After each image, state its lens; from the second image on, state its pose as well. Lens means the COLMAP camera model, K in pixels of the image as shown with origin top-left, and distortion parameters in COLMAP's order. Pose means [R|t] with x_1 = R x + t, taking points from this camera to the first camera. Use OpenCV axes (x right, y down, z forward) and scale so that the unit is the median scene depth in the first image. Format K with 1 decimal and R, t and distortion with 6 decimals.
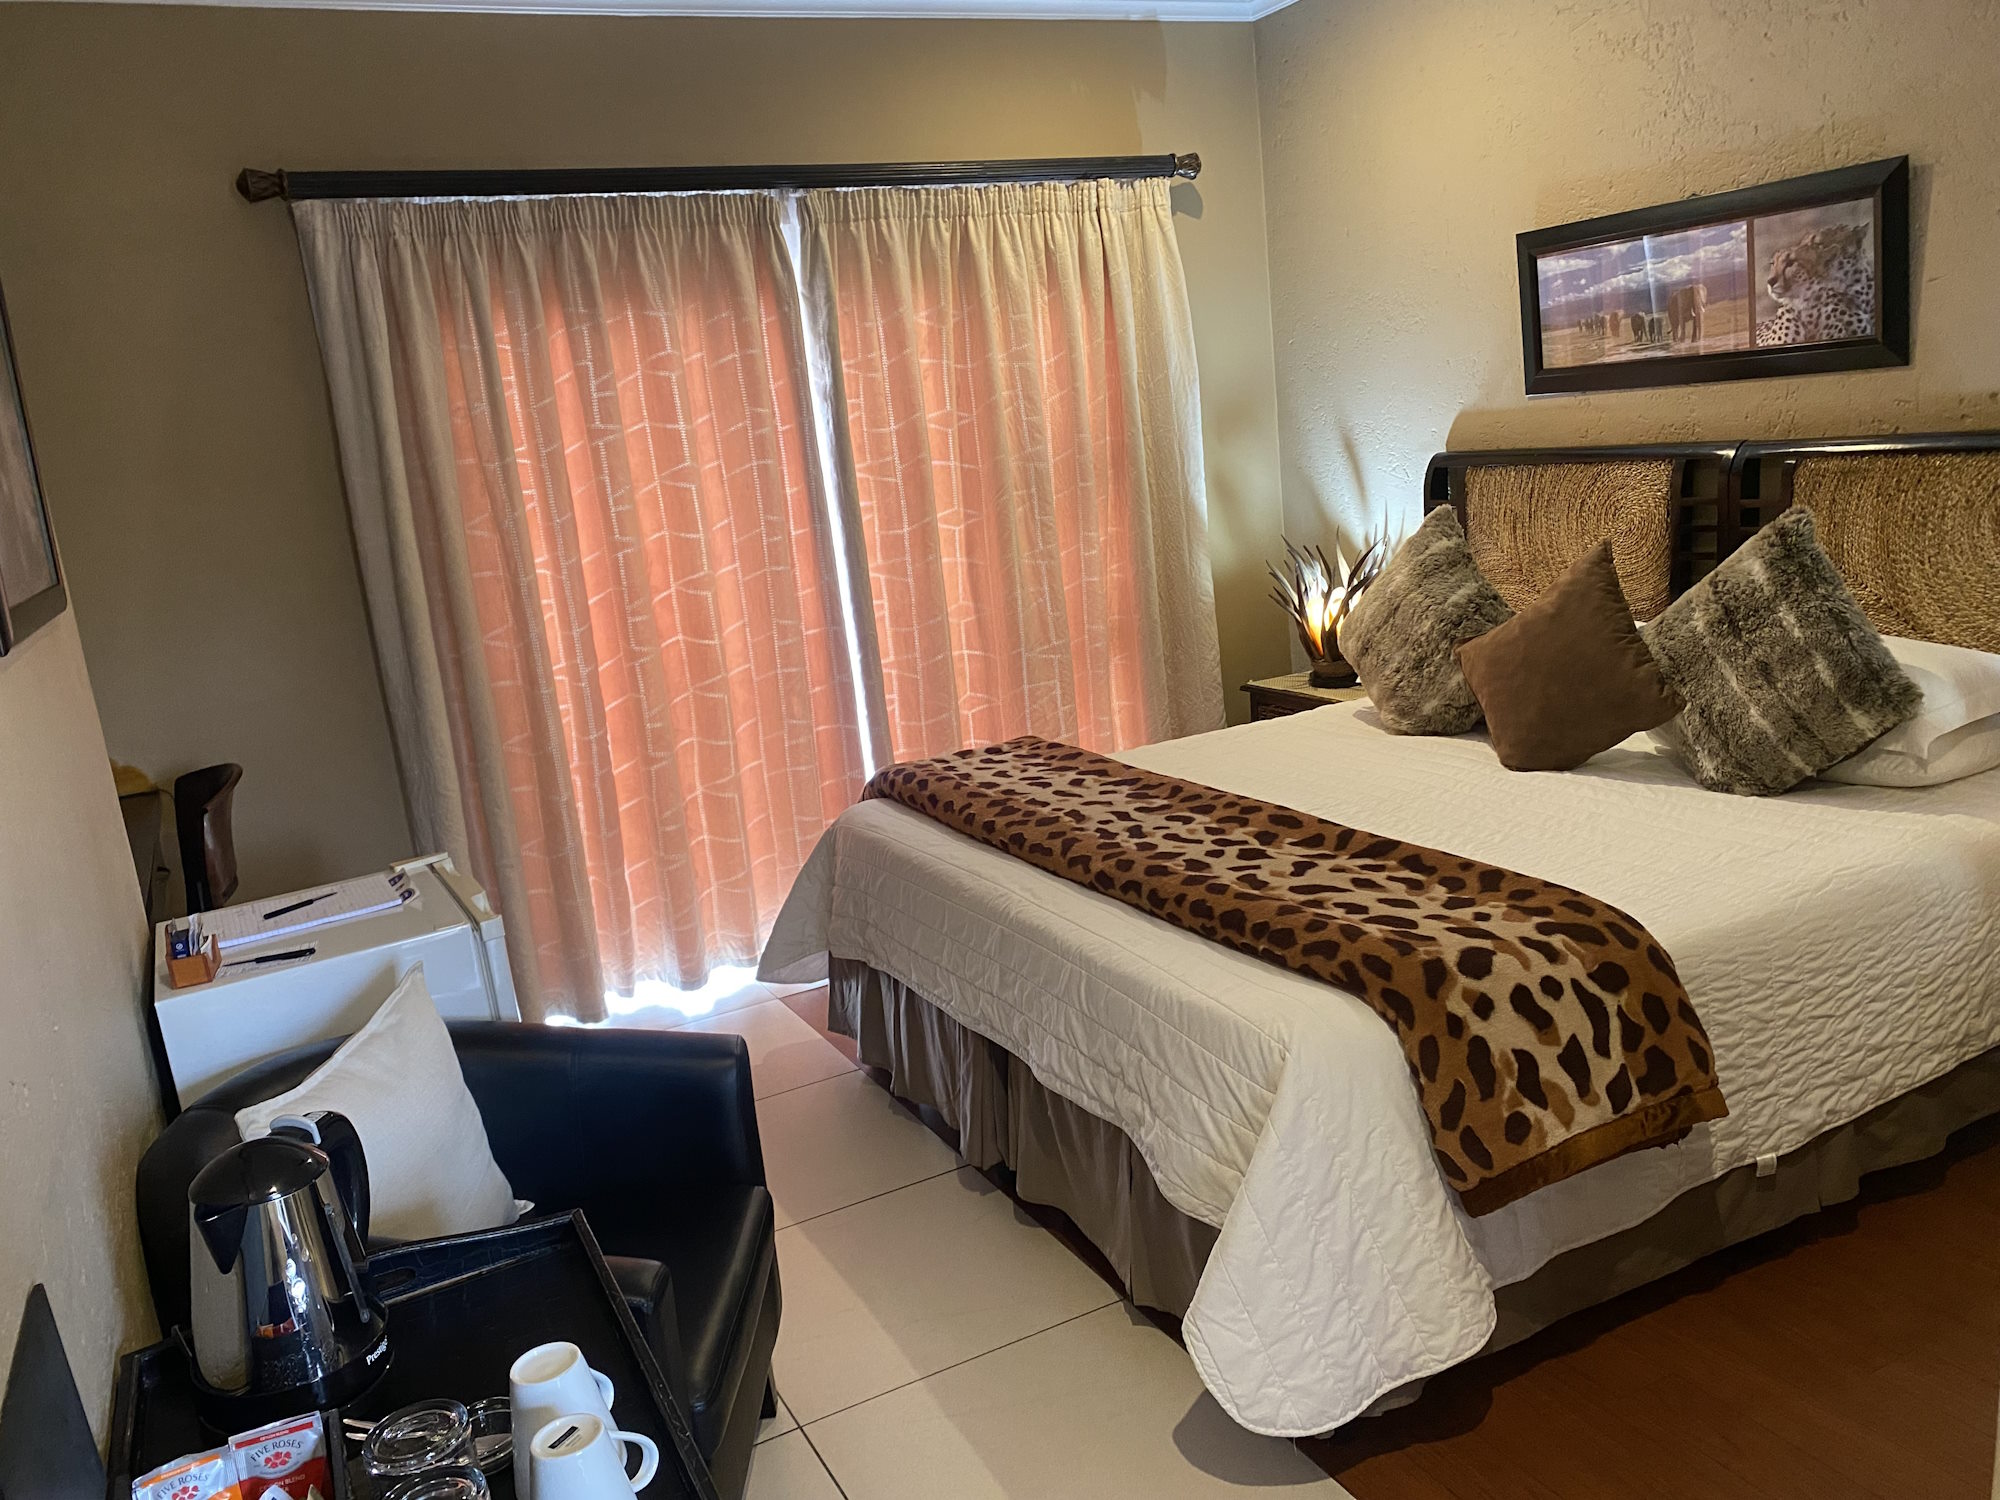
lens RADIAL K [[1518.3, 0, 1000.0], [0, 1518.3, 750.0], [0, 0, 1]] dist [0.084319, -0.082631]
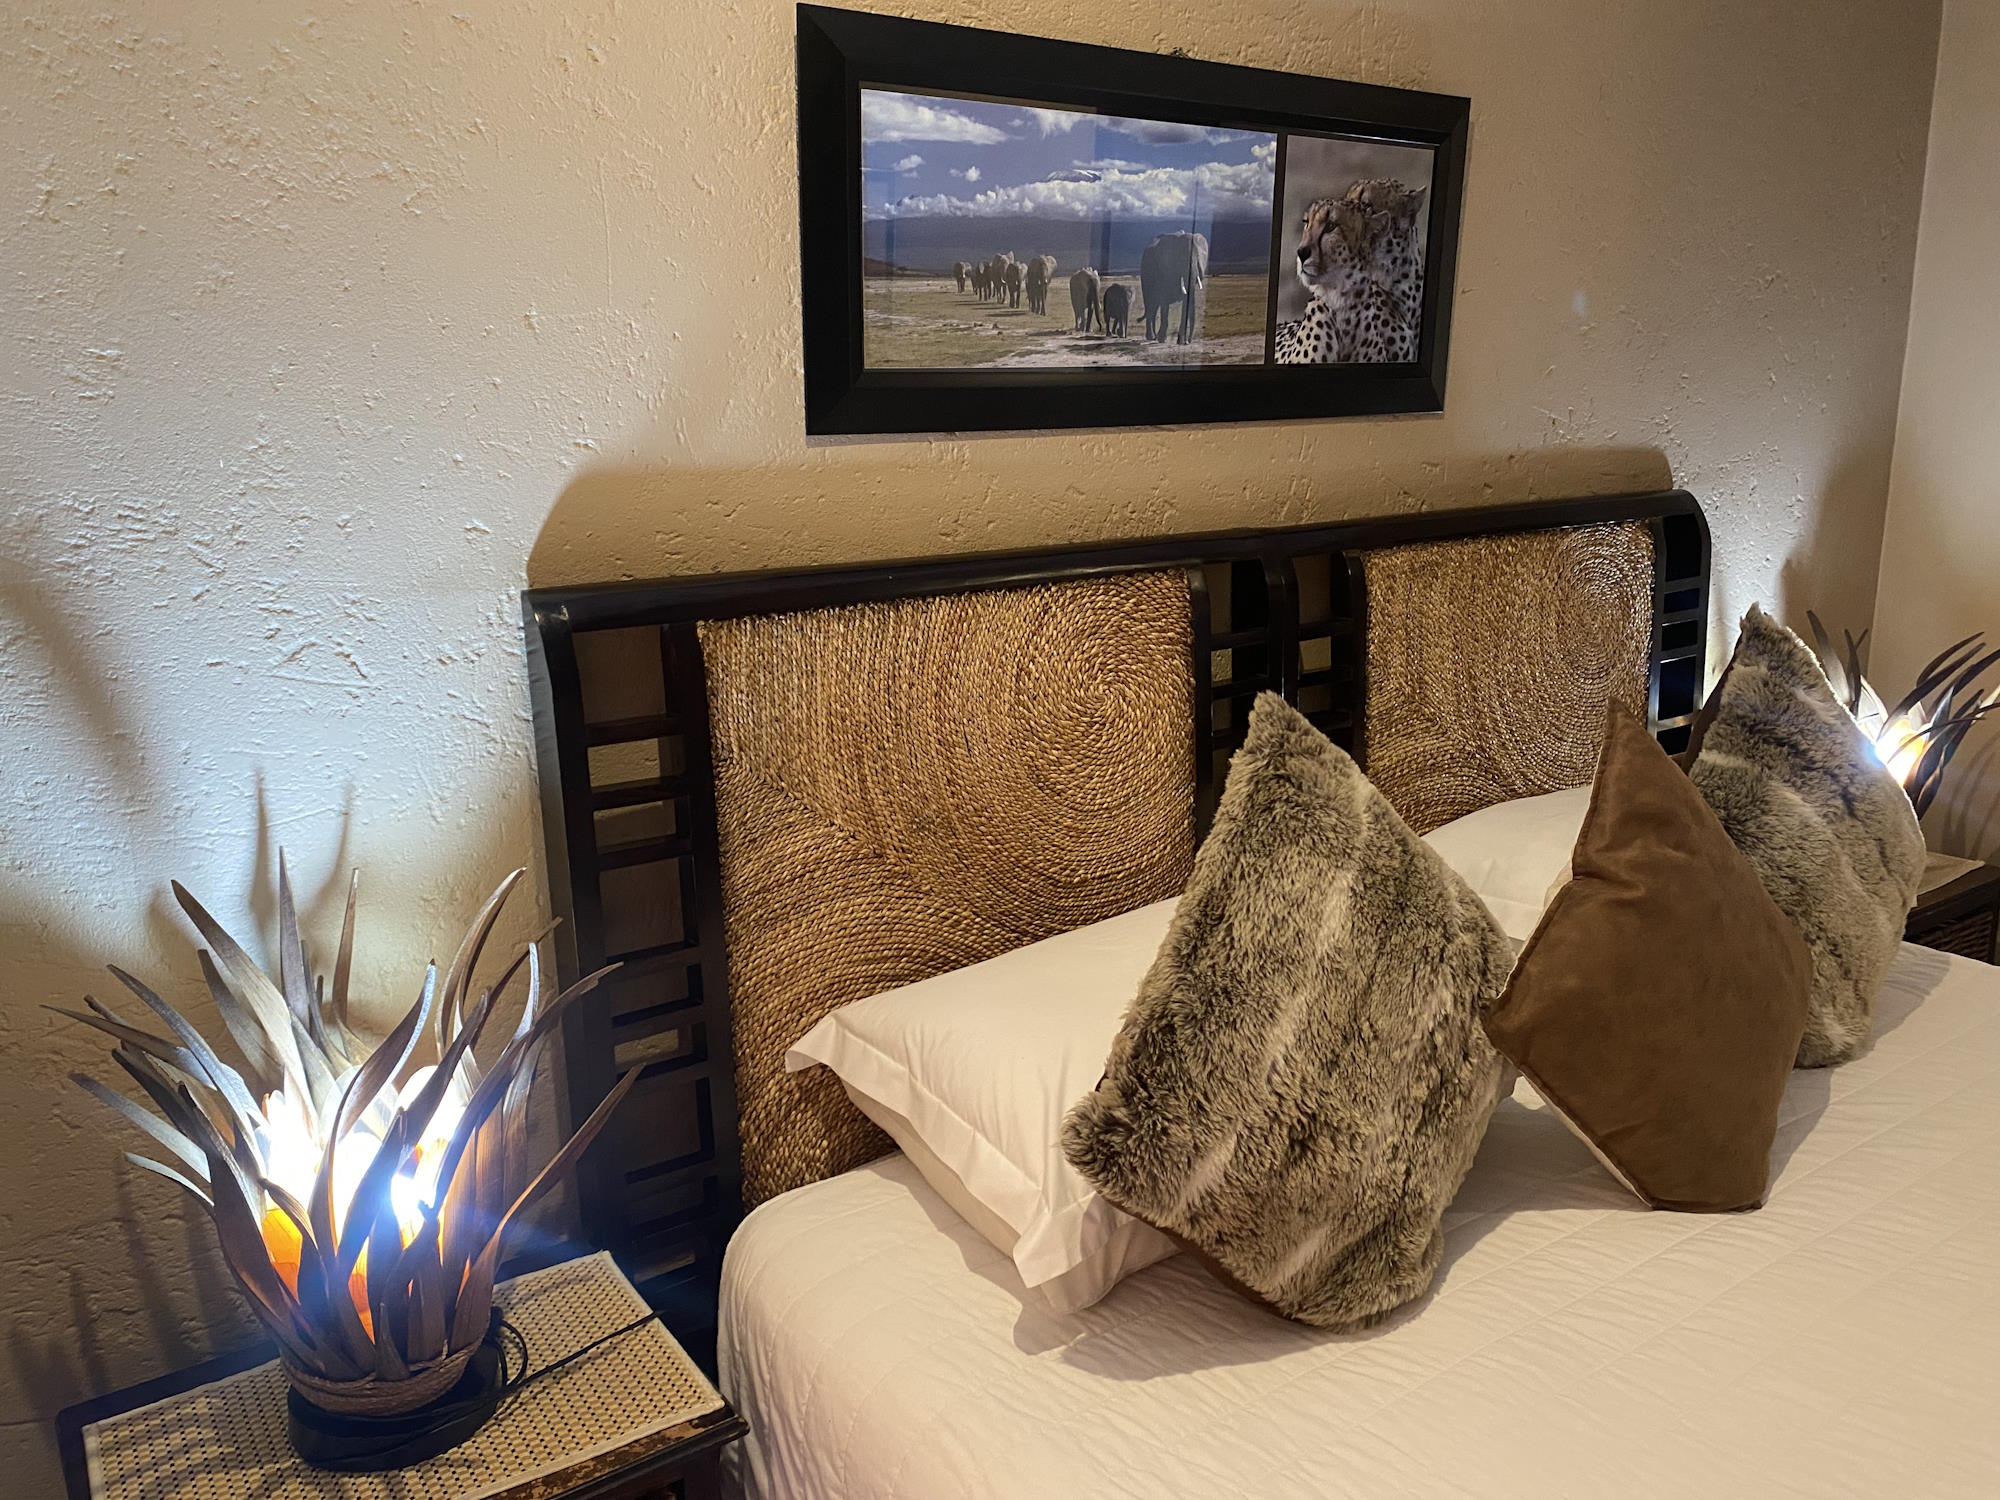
lens RADIAL K [[1543.2, 0, 977.7], [0, 1543.2, 733.6], [0, 0, 1]] dist [0.080464, -0.142281]
pose [[-0.123079, -0.113787, 0.985852, -0.080360], [0.240173, 0.960459, 0.140841, -0.249611], [-0.962896, 0.254110, -0.090884, 1.254531]]
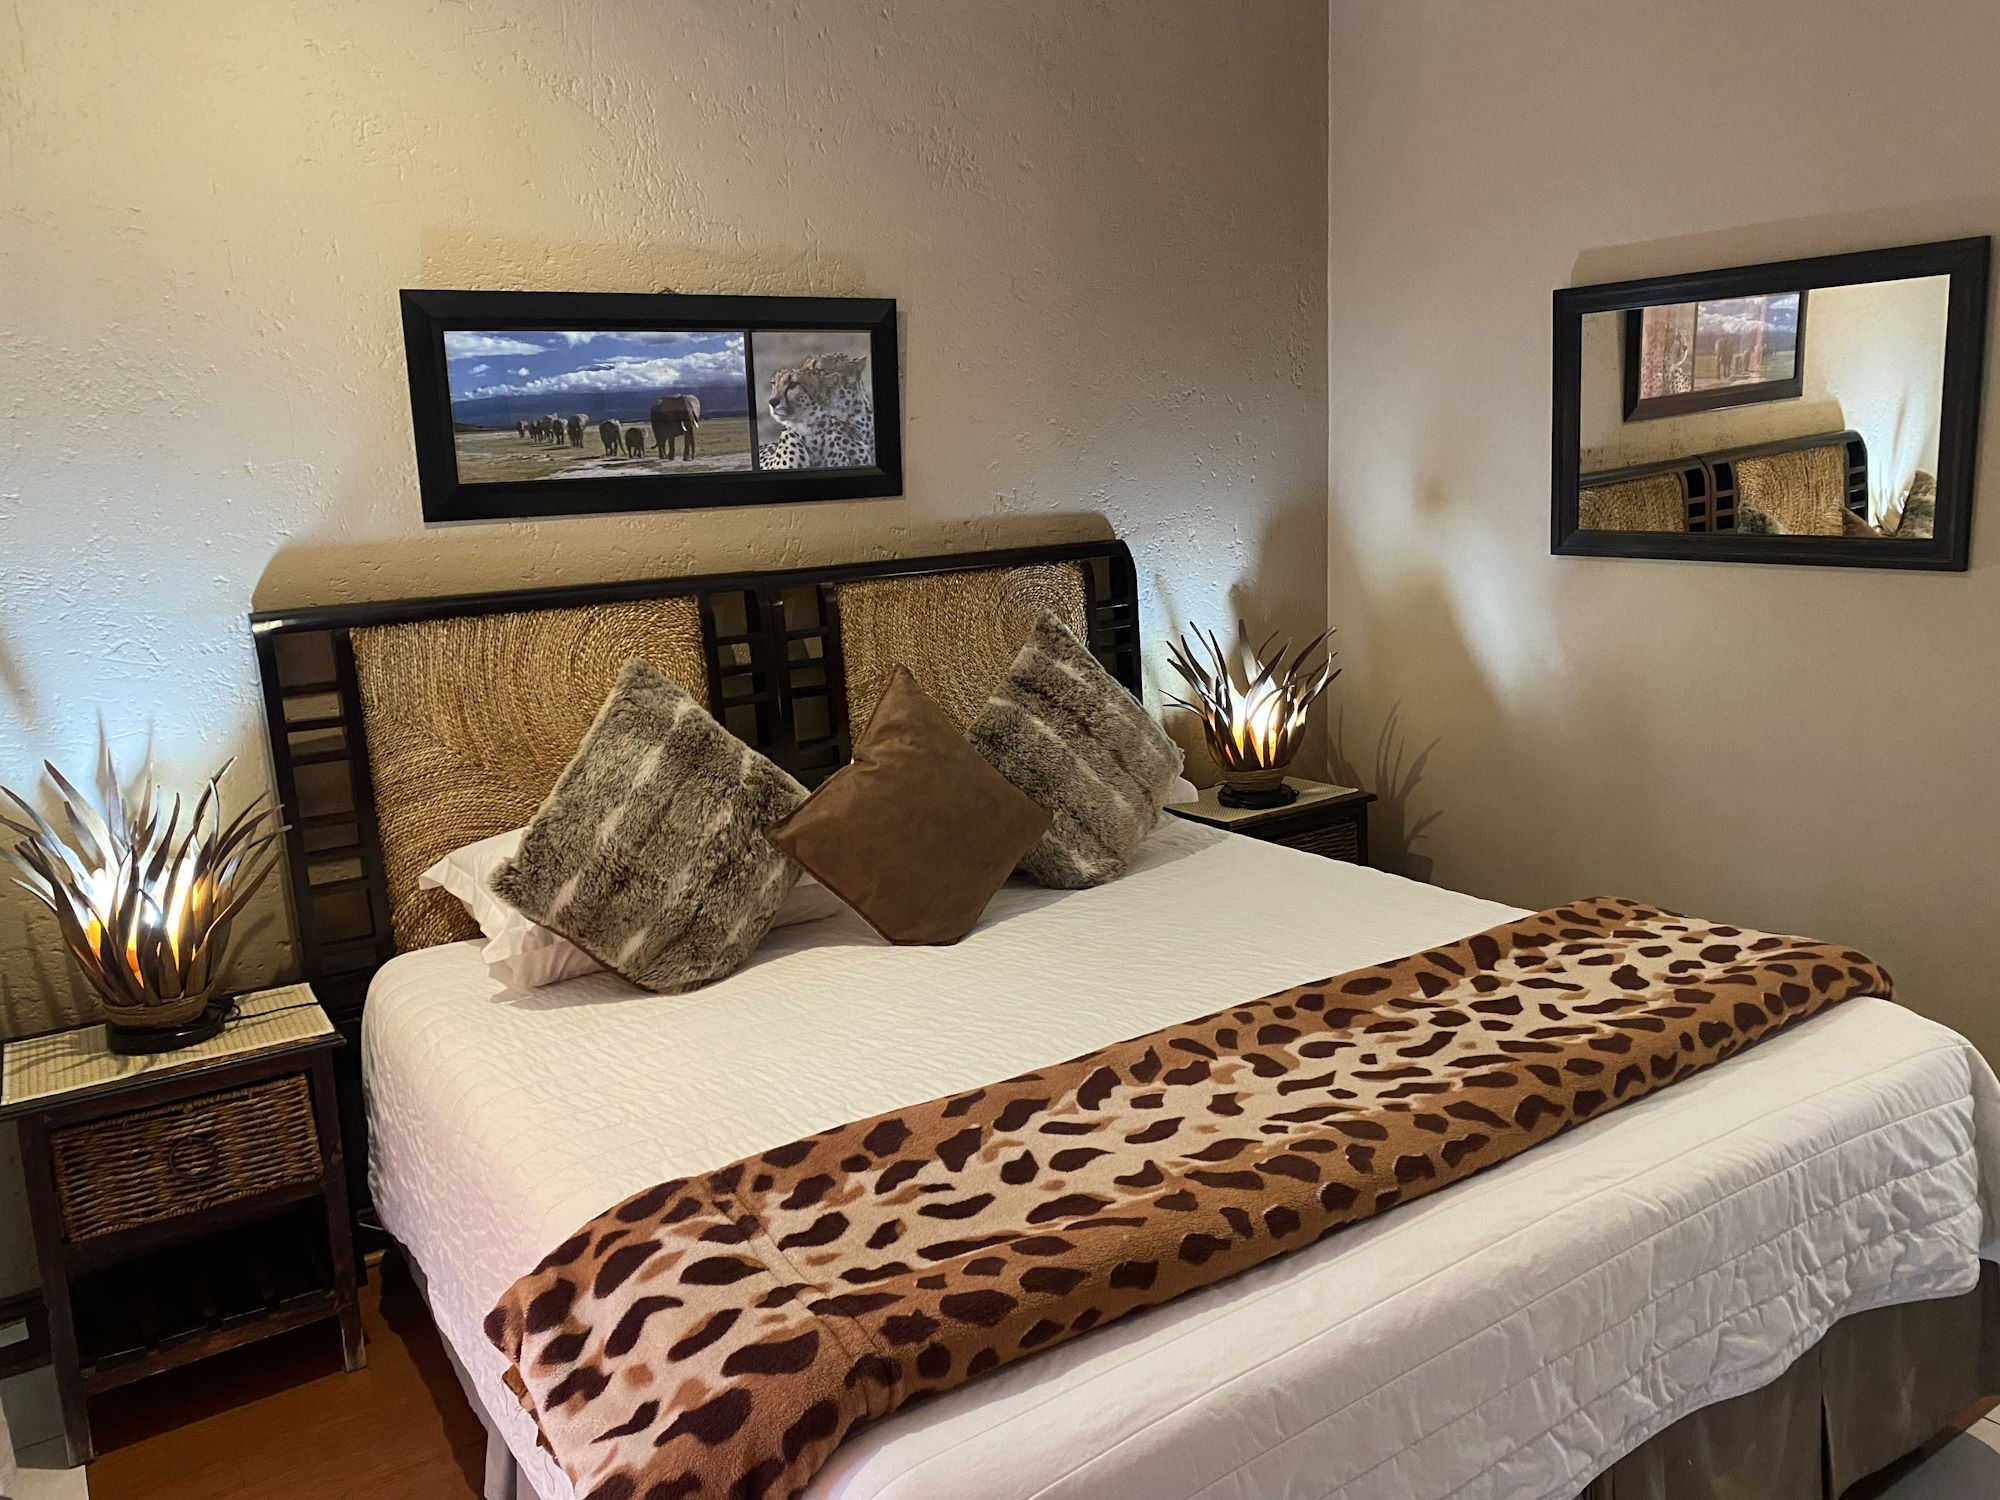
lens RADIAL K [[1529.3, 0, 990.3], [0, 1529.3, 748.6], [0, 0, 1]] dist [0.056288, -0.096327]
pose [[-0.096746, -0.083143, 0.991830, -0.468952], [0.266582, 0.957932, 0.106305, -0.170928], [-0.958944, 0.274688, -0.070512, 1.030101]]
